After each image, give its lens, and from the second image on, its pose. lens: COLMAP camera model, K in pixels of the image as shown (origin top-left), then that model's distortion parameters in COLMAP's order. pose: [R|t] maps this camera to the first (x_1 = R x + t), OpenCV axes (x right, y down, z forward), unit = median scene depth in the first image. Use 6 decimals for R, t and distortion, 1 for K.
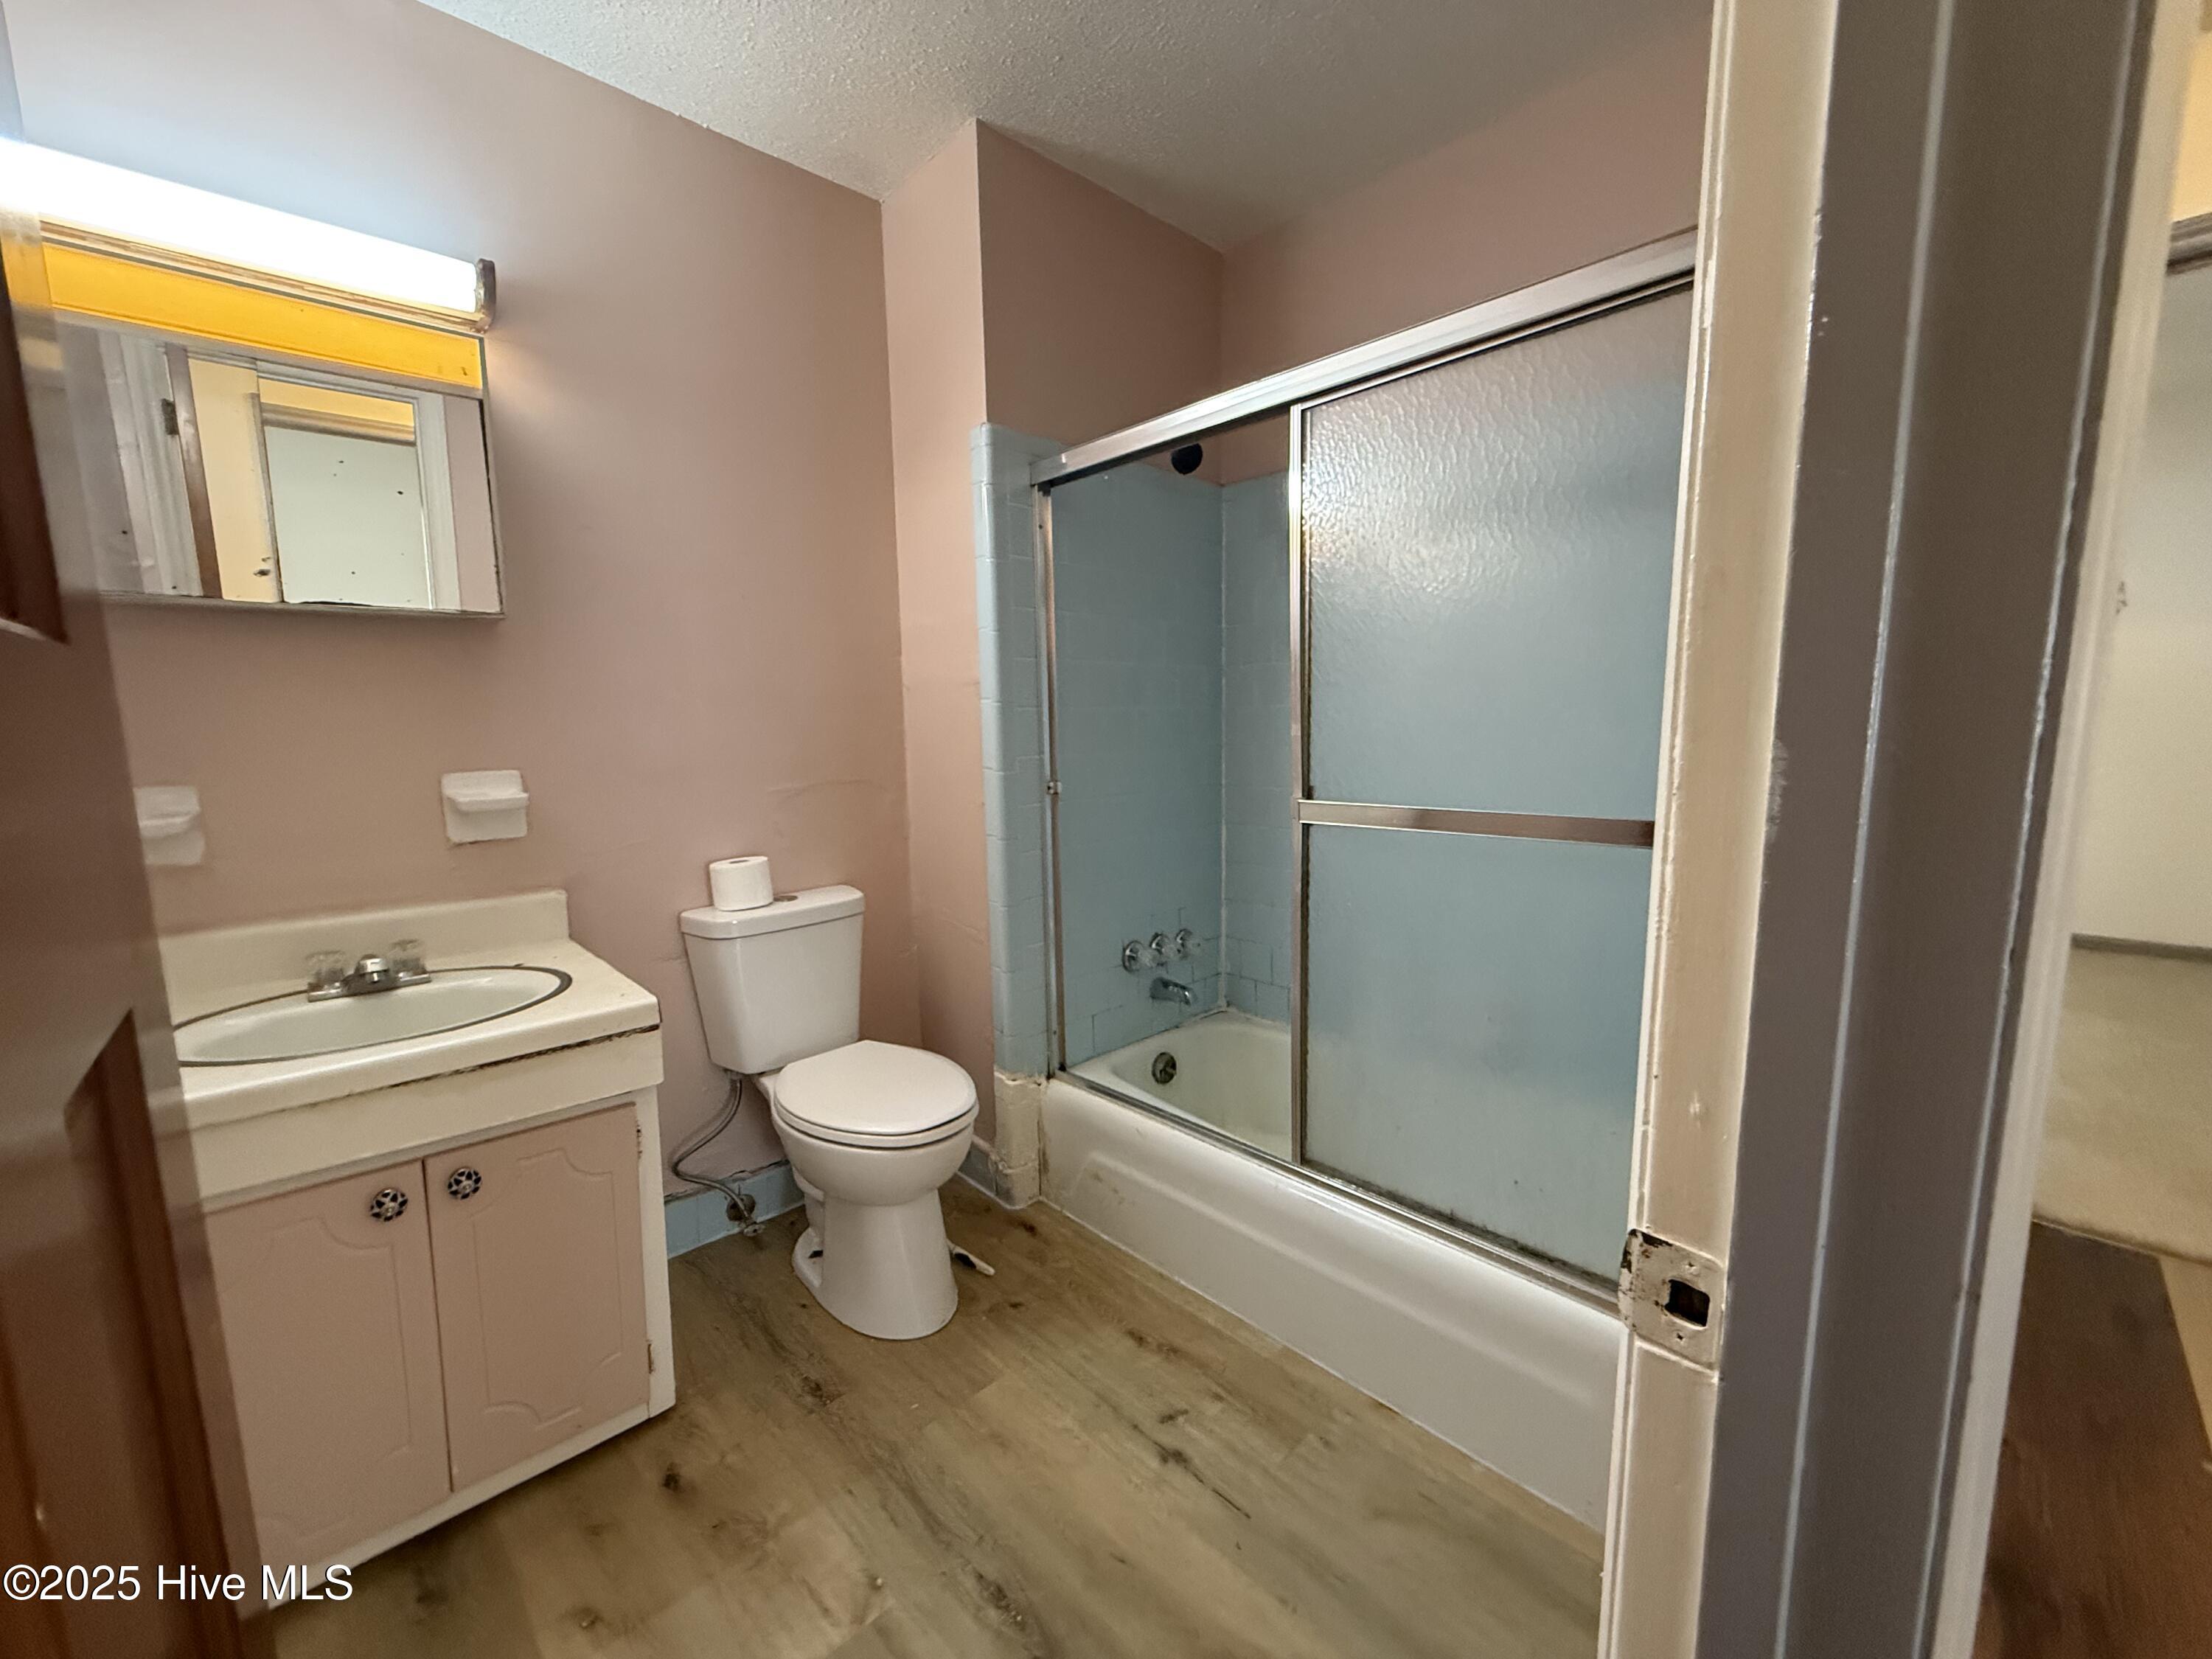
lens RADIAL K [[883.3, 0, 1102.5], [0, 883.3, 834.0], [0, 0, 1]] dist [0.000785, 0.000003]
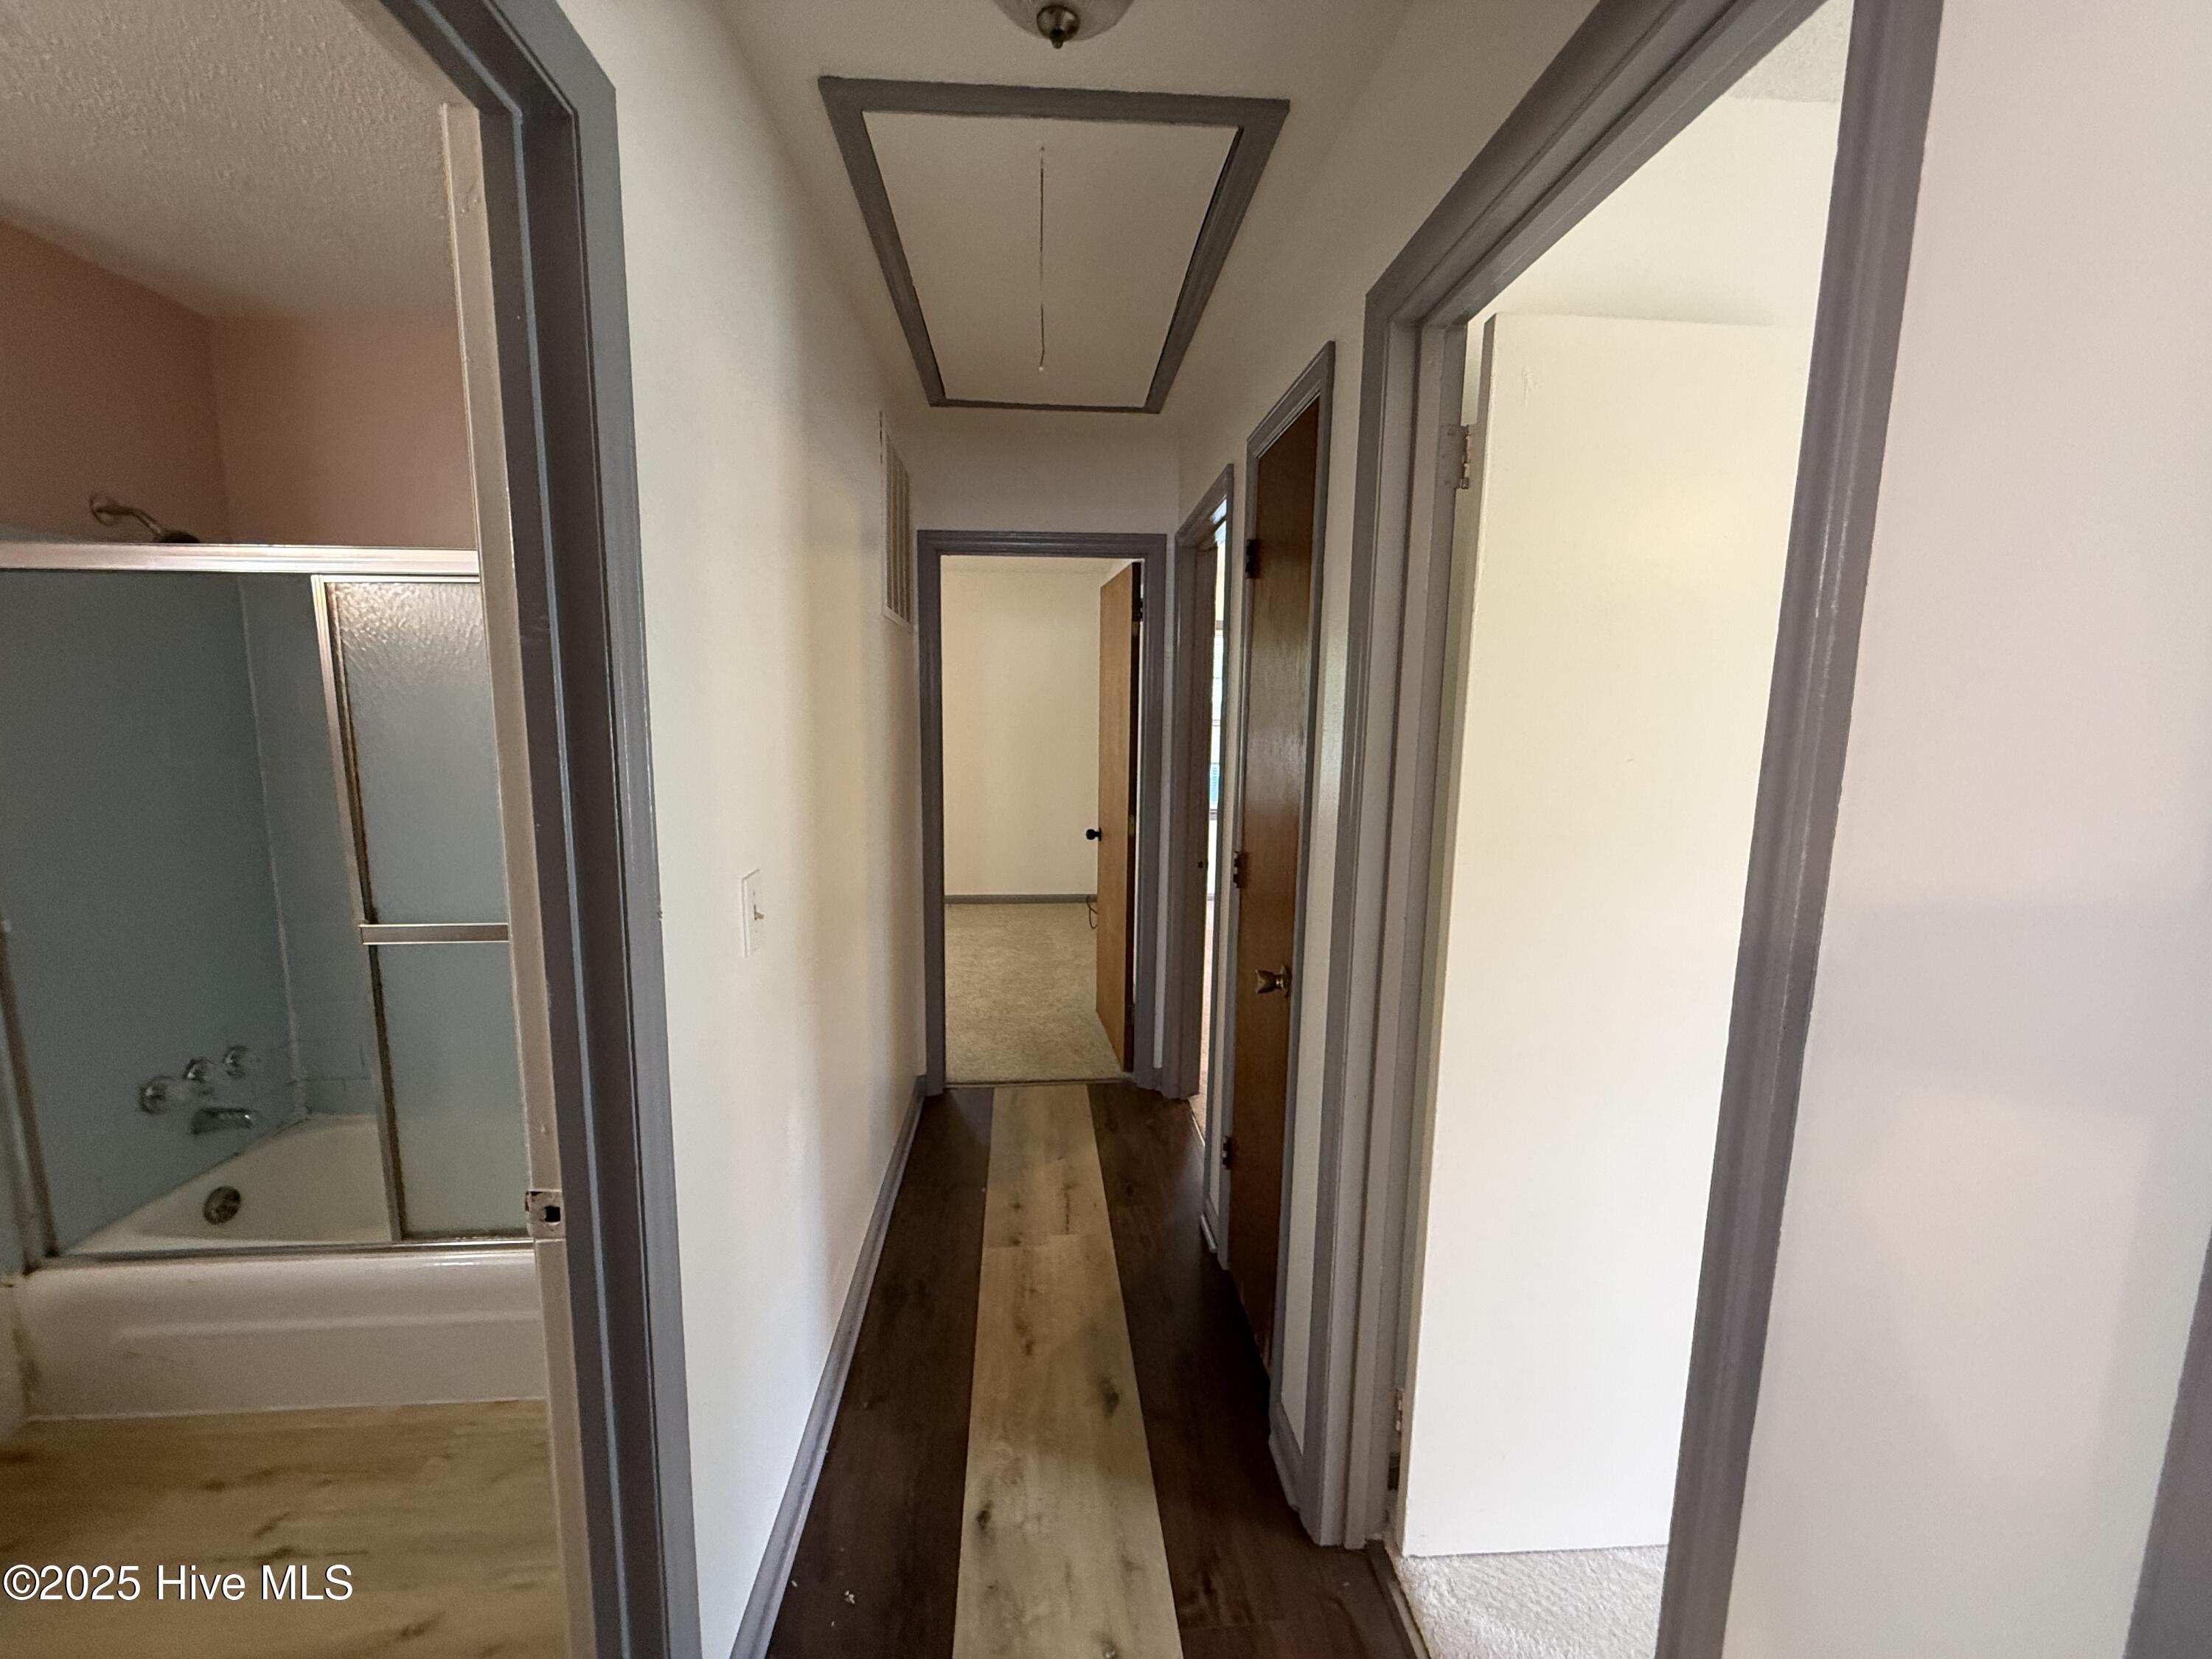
lens RADIAL K [[883.3, 0, 1102.5], [0, 883.3, 834.0], [0, 0, 1]] dist [0.000785, 0.000003]
pose [[0.638056, -0.078807, 0.765946, -0.021085], [0.078819, 0.996208, 0.036840, -0.086245], [-0.765945, 0.036865, 0.641848, -0.326248]]
